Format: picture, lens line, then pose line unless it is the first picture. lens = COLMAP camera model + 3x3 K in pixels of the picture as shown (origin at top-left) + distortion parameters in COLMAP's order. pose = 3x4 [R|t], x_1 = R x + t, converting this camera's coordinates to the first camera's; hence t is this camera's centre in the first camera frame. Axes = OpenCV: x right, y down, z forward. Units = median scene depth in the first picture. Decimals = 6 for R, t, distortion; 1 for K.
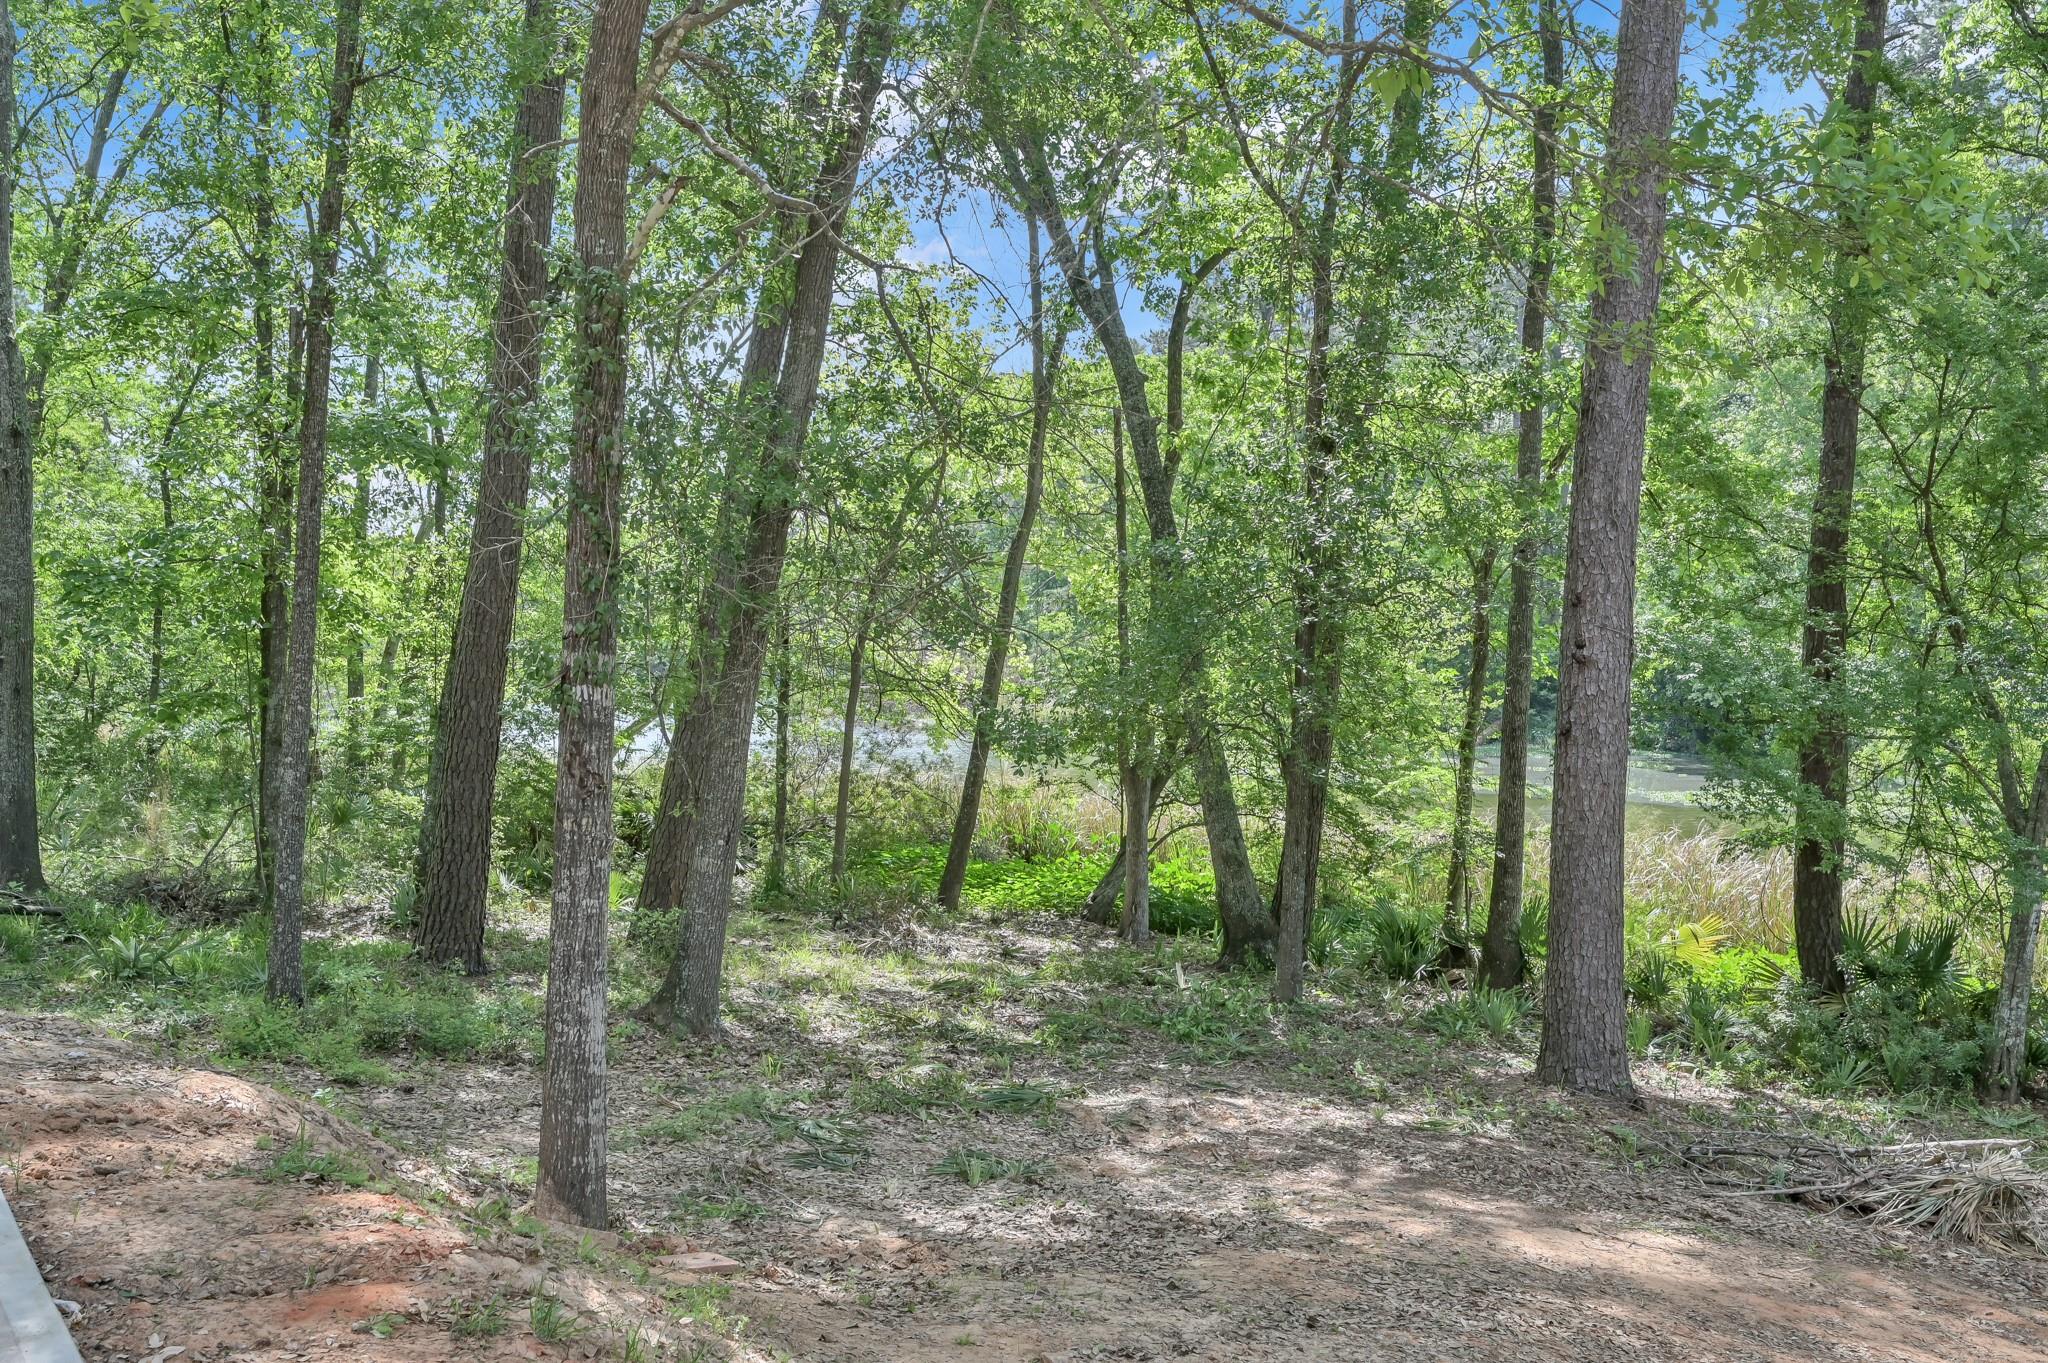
lens RADIAL K [[1729.1, 0, 1024.0], [0, 1729.1, 681.5], [0, 0, 1]] dist [0.013558, 0.009589]
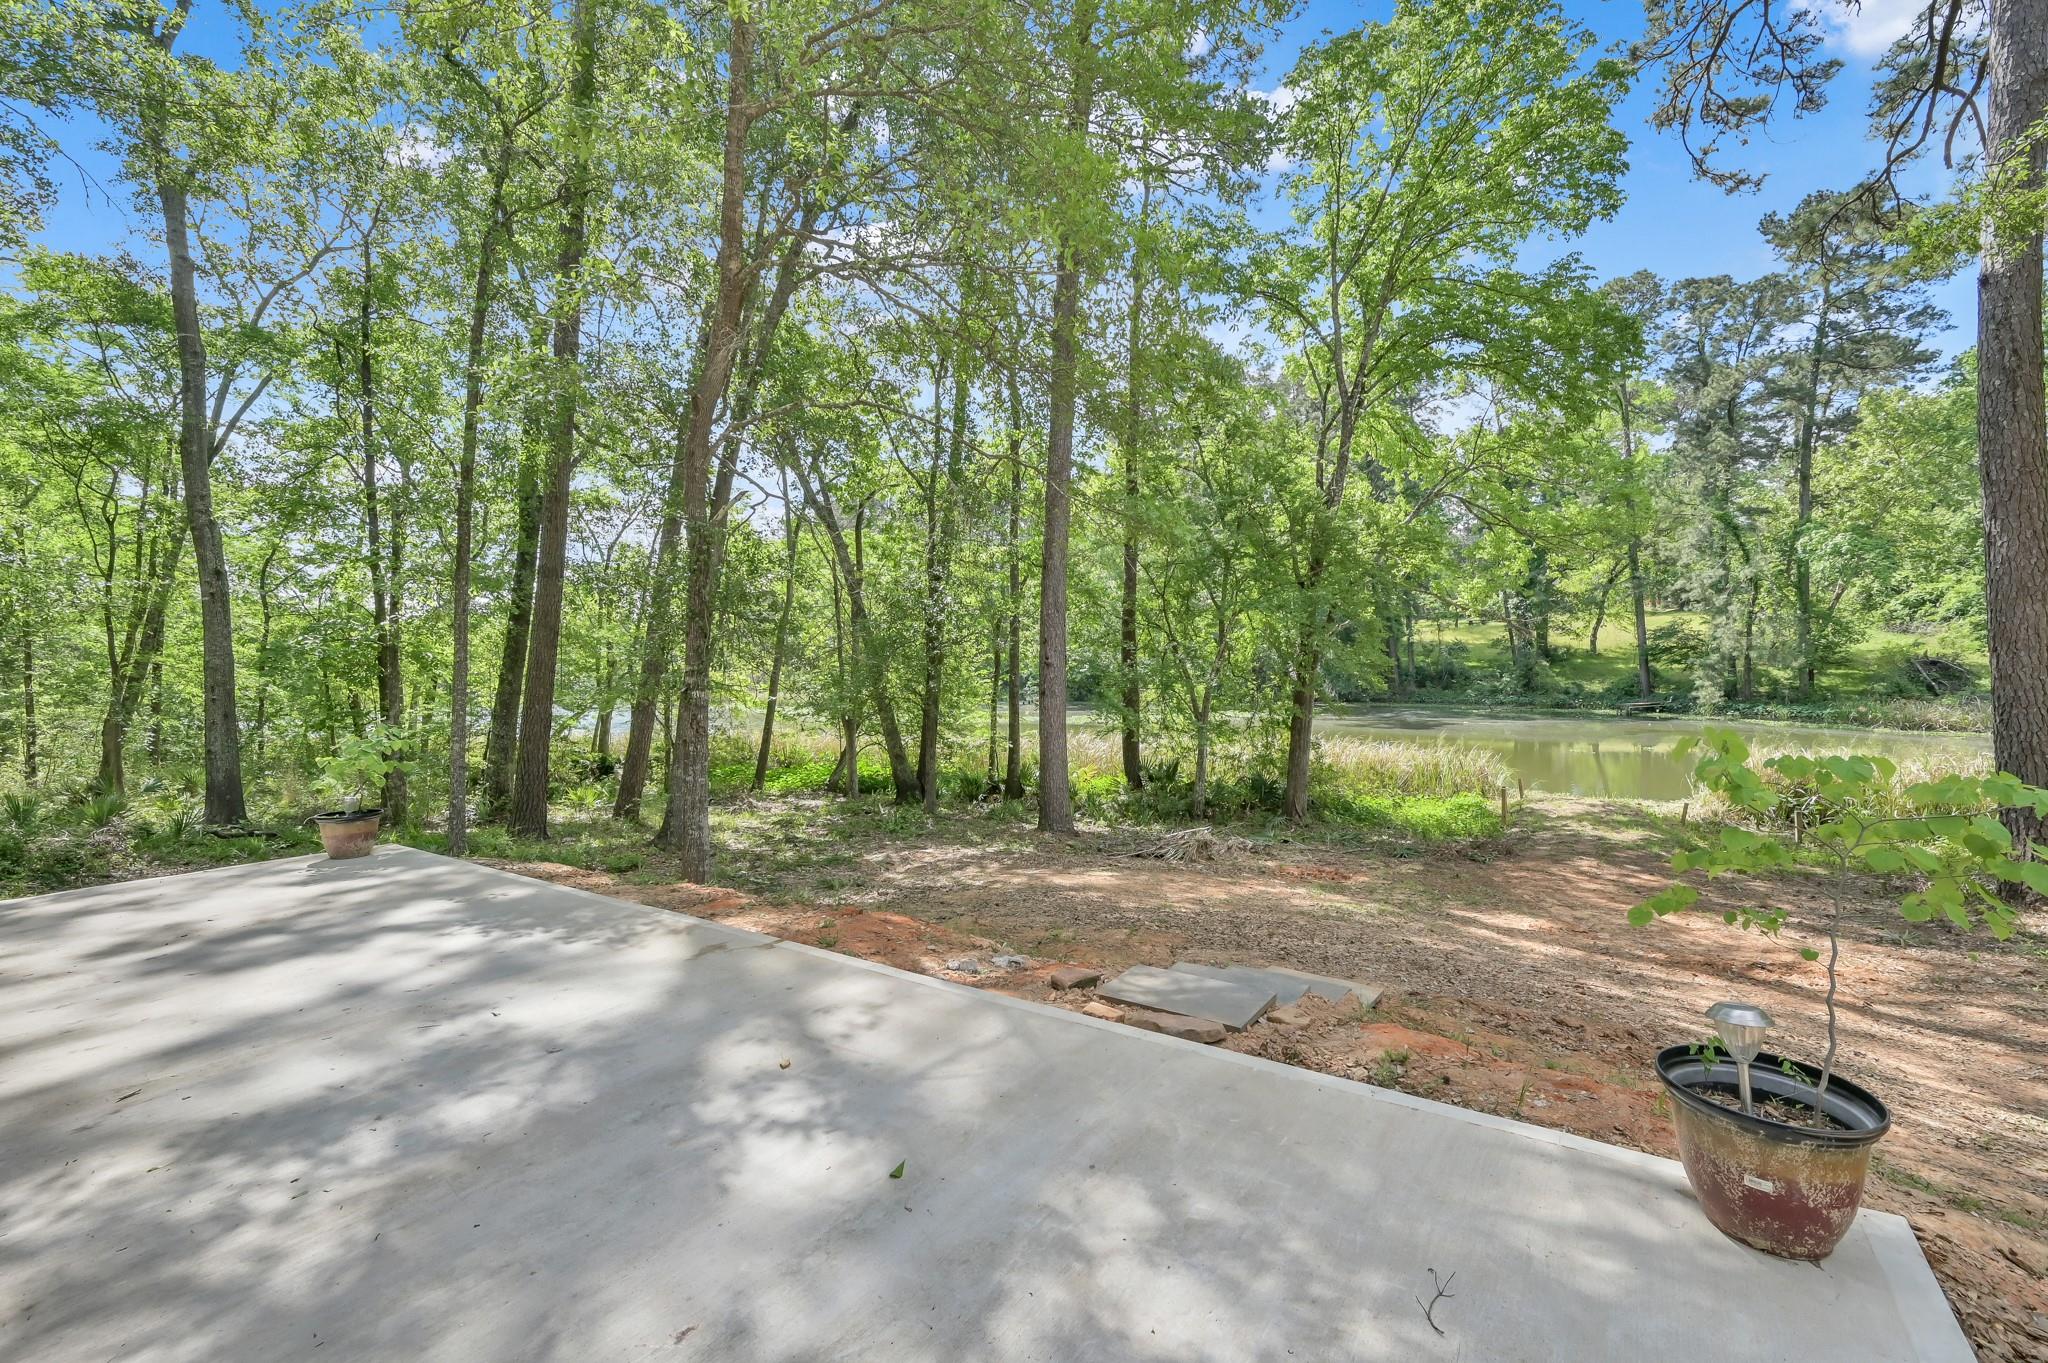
lens RADIAL K [[863.6, 0, 1024.0], [0, 863.6, 681.5], [0, 0, 1]] dist [0.021195, 0.000170]
pose [[0.940560, -0.047379, 0.336306, -0.118380], [0.046585, 0.998860, 0.010435, -0.001483], [-0.336417, 0.005852, 0.941695, -0.156337]]
